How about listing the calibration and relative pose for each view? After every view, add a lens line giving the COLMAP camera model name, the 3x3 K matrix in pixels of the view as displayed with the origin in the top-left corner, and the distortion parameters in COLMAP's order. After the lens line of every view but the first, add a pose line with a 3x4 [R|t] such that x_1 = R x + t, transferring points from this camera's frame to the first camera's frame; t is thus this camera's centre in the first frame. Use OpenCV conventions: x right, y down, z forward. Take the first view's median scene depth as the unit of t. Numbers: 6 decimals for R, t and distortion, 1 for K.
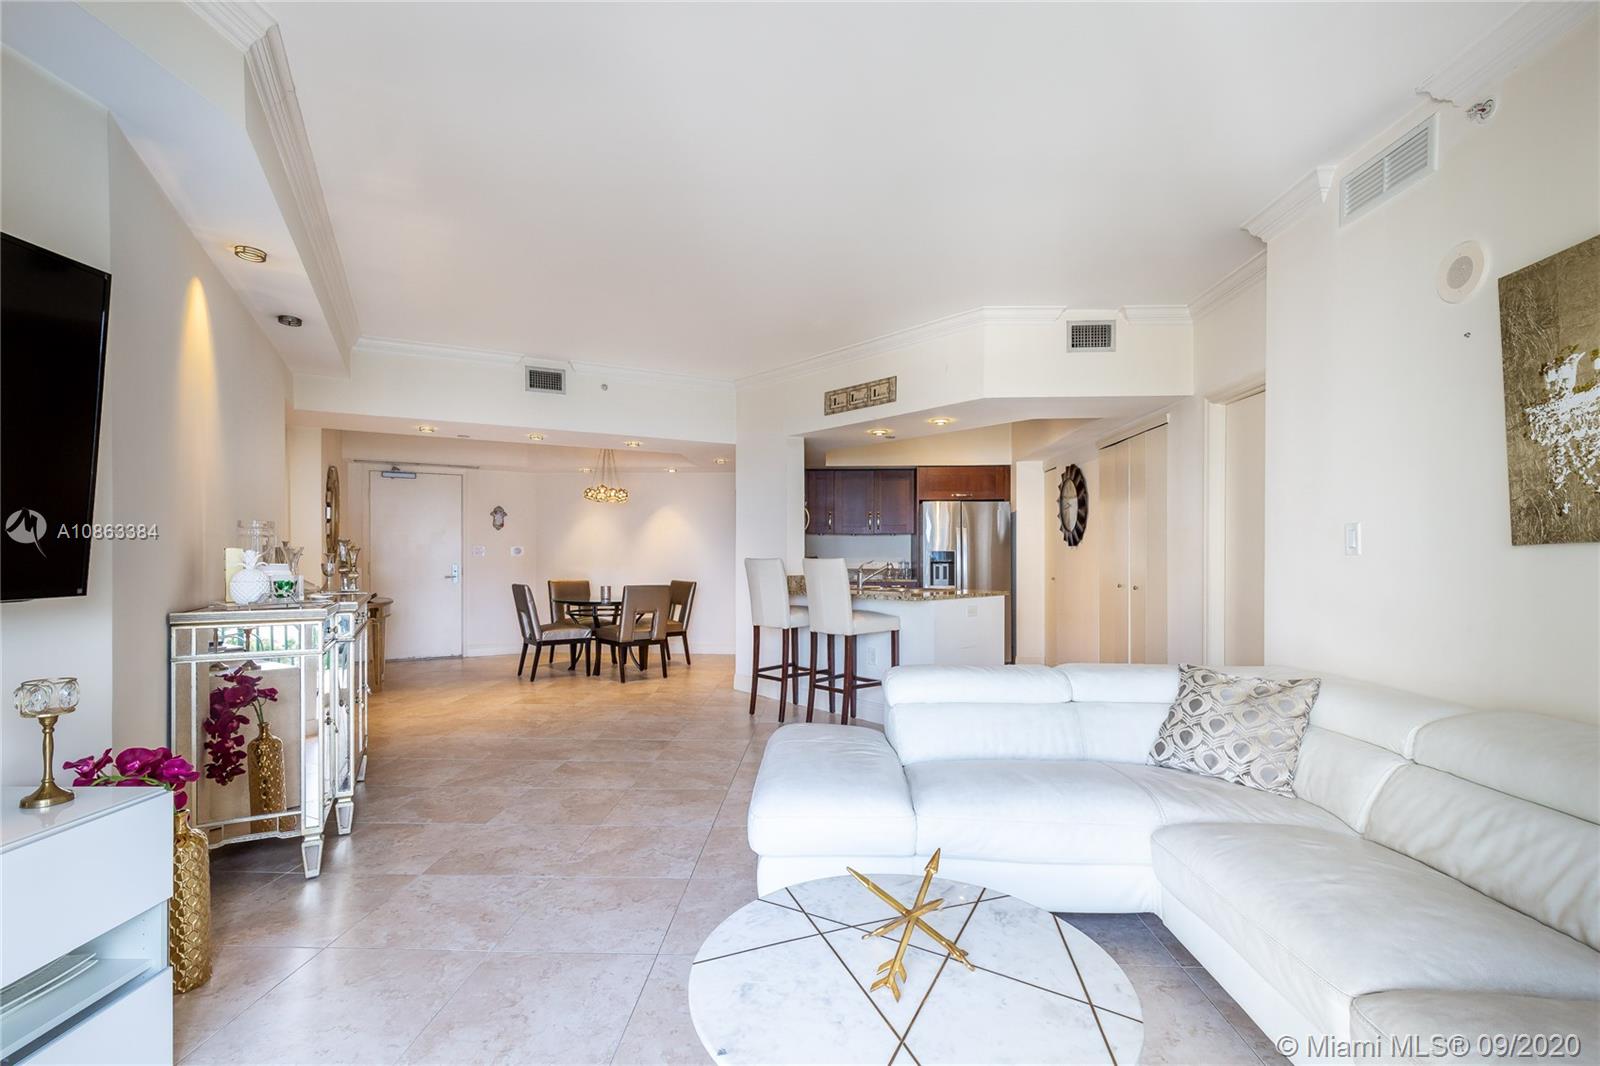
lens RADIAL K [[728.8, 0, 807.7], [0, 728.8, 556.5], [0, 0, 1]] dist [0.002617, 0.000583]
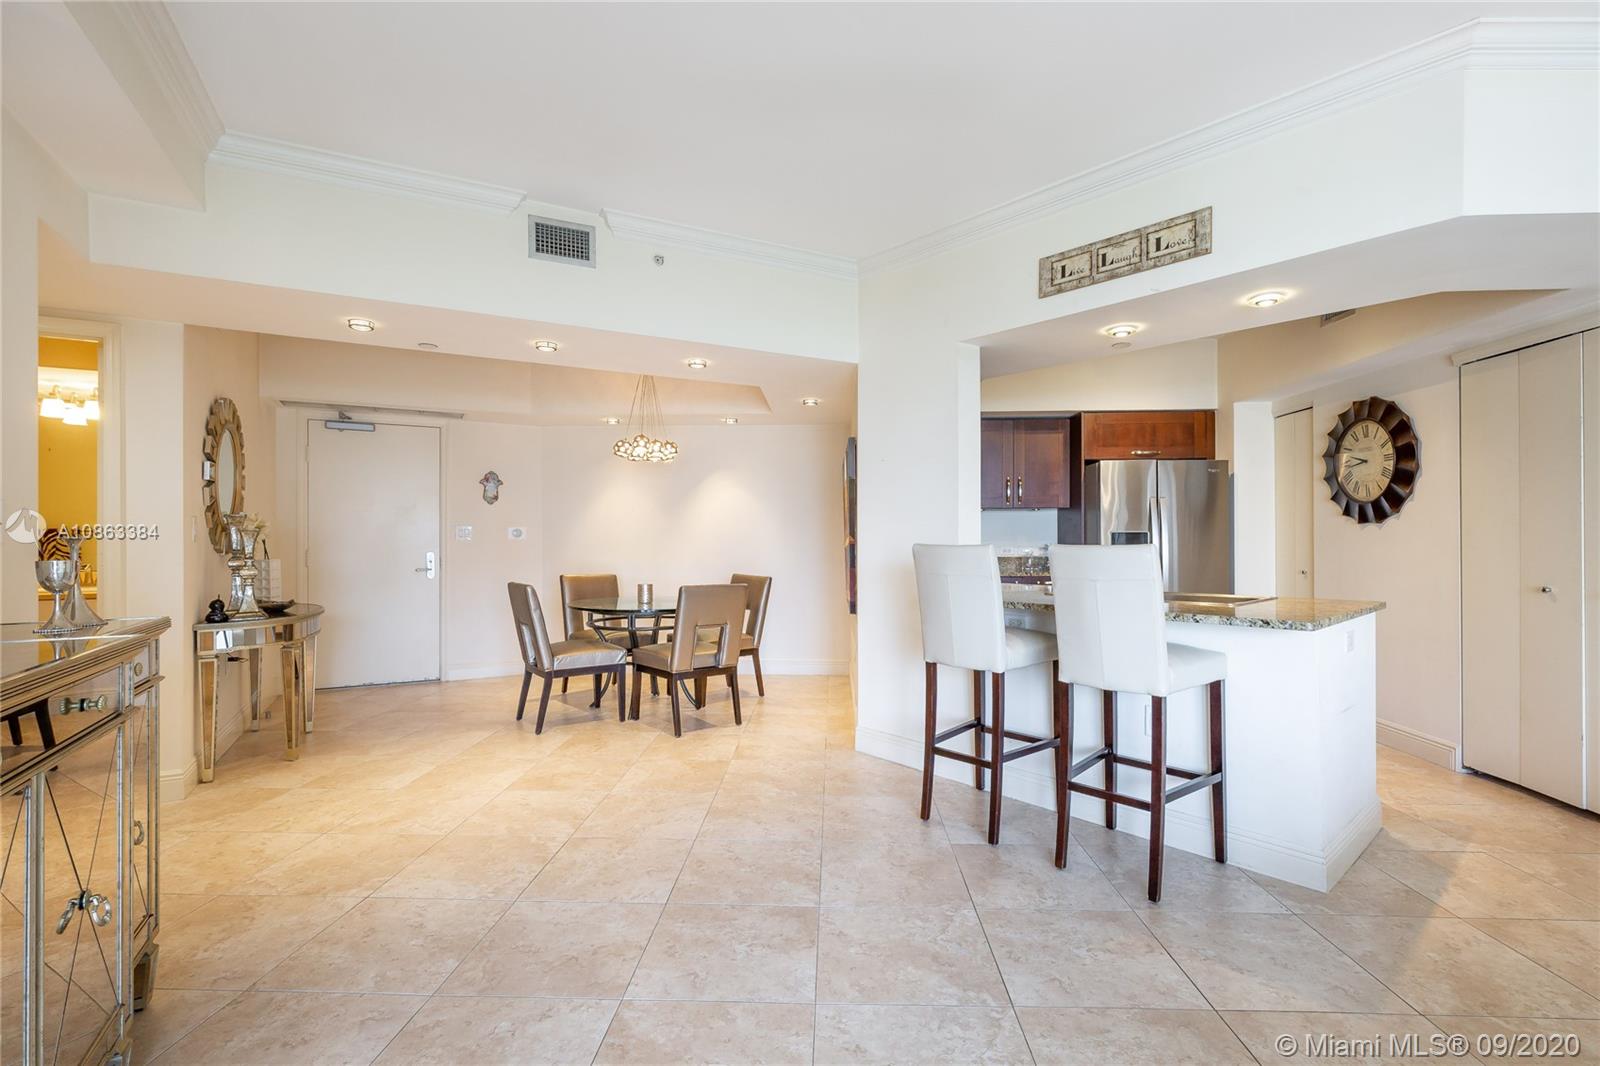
lens RADIAL K [[730.5, 0, 800.0], [0, 730.5, 533.0], [0, 0, 1]] dist [0.000299, 0.000078]
pose [[0.999927, -0.002024, -0.011892, -0.131103], [0.001911, 0.999953, -0.009486, -0.000525], [0.011910, 0.009463, 0.999884, 0.336728]]
